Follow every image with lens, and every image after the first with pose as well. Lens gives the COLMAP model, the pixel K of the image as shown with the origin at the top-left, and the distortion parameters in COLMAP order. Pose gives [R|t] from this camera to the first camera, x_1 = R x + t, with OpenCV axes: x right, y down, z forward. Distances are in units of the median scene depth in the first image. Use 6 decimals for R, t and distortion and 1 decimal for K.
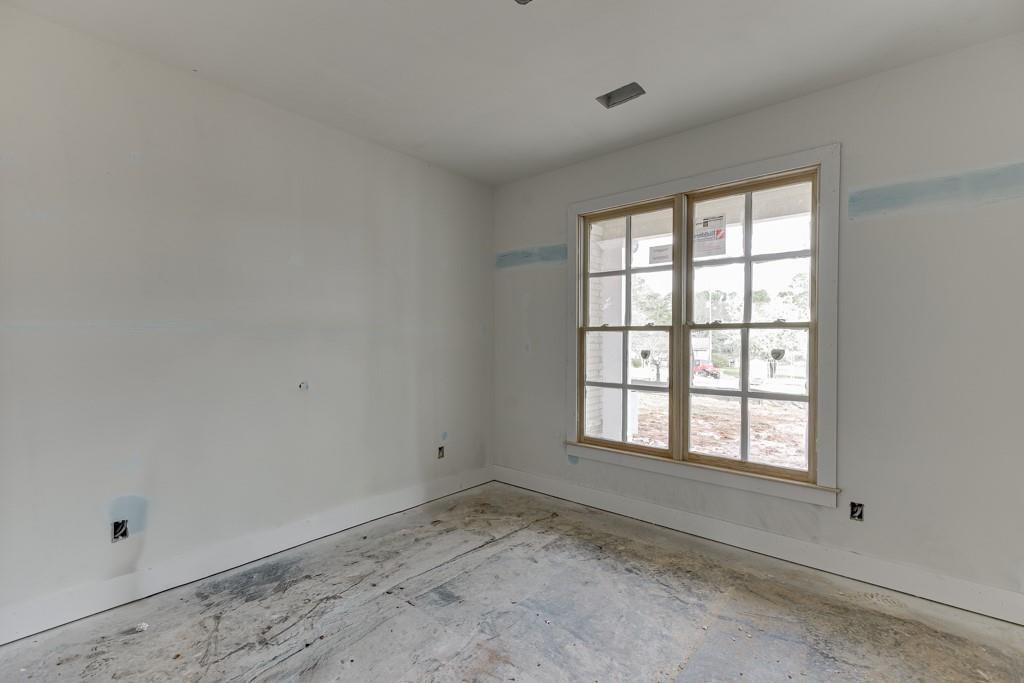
lens RADIAL K [[460.8, 0, 519.5], [0, 460.8, 334.9], [0, 0, 1]] dist [0.006001, -0.001040]
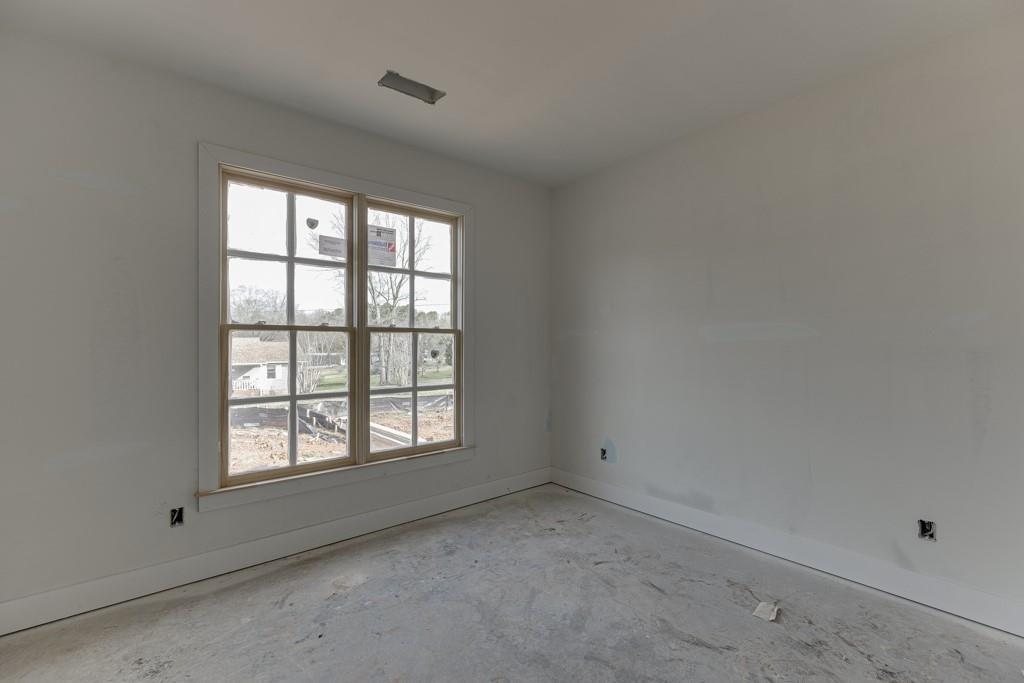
lens RADIAL K [[460.8, 0, 519.5], [0, 460.8, 334.9], [0, 0, 1]] dist [0.006001, -0.001040]
pose [[0.203305, 0.019390, 0.978923, -0.543853], [-0.013670, 0.999763, -0.016964, 0.007995], [-0.979020, -0.009933, 0.203522, 0.468438]]
